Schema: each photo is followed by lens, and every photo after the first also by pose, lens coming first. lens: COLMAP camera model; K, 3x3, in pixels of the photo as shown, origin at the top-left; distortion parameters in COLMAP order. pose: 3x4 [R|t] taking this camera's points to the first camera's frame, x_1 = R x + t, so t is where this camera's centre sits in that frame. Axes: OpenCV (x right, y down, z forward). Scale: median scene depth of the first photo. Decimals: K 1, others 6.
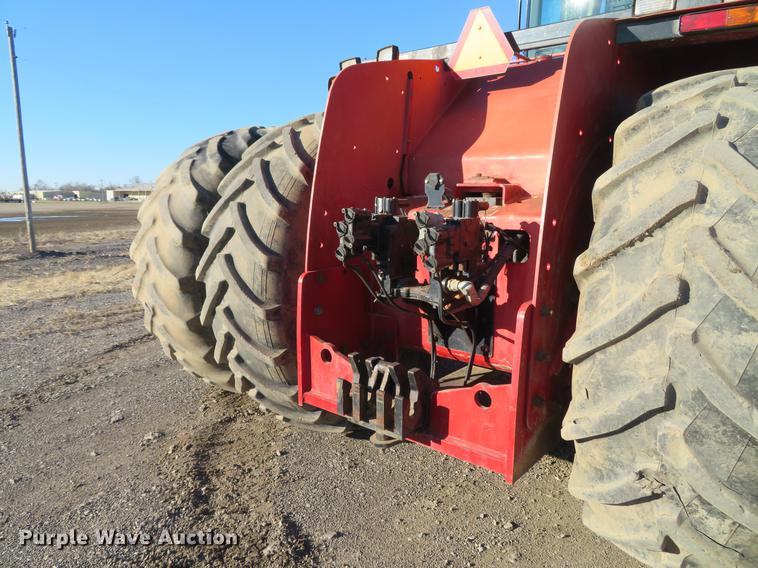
lens RADIAL K [[551.2, 0, 378.5], [0, 551.2, 284.3], [0, 0, 1]] dist [-0.012680, 0.020737]
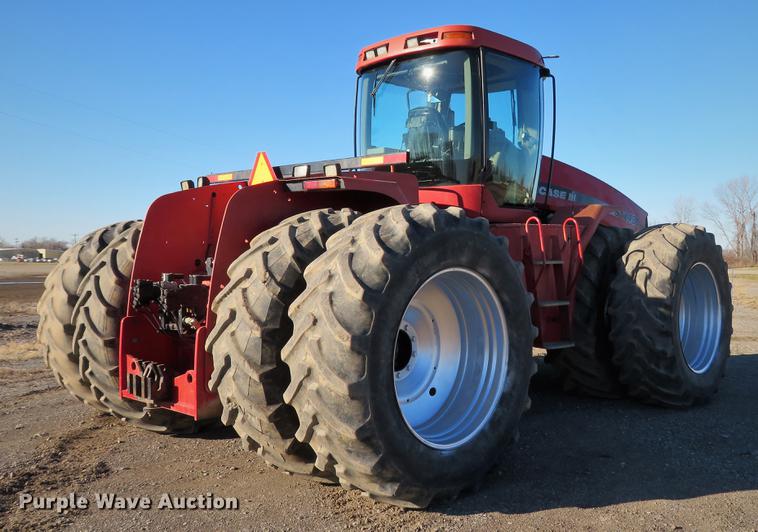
lens RADIAL K [[758.5, 0, 413.5], [0, 758.5, 245.2], [0, 0, 1]] dist [-0.021297, 0.000000]
pose [[0.999223, -0.007263, -0.038746, 0.872746], [0.000627, 0.985683, -0.168610, 0.159362], [0.039416, 0.168455, 0.984921, -1.338028]]
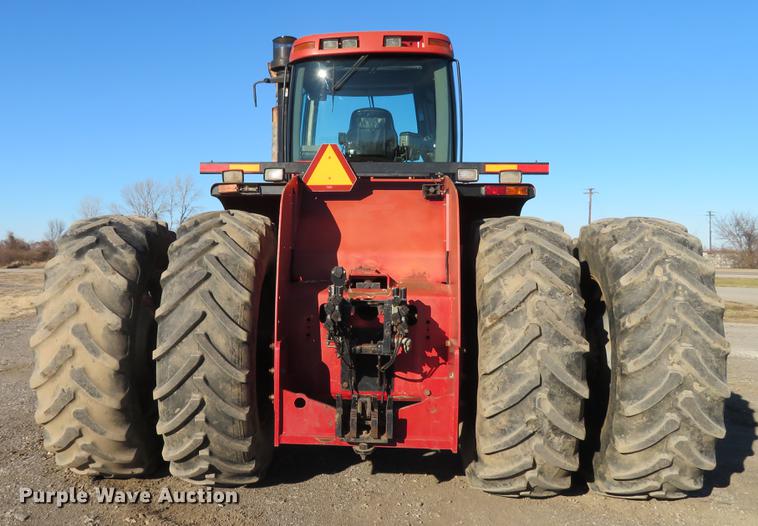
lens RADIAL K [[765.3, 0, 334.6], [0, 765.3, 259.6], [0, 0, 1]] dist [-0.000399, 0.000000]
pose [[0.819731, -0.005220, 0.572724, -1.120146], [0.089555, 0.988827, -0.119166, 0.013978], [-0.565703, 0.148974, 0.811040, -0.635362]]
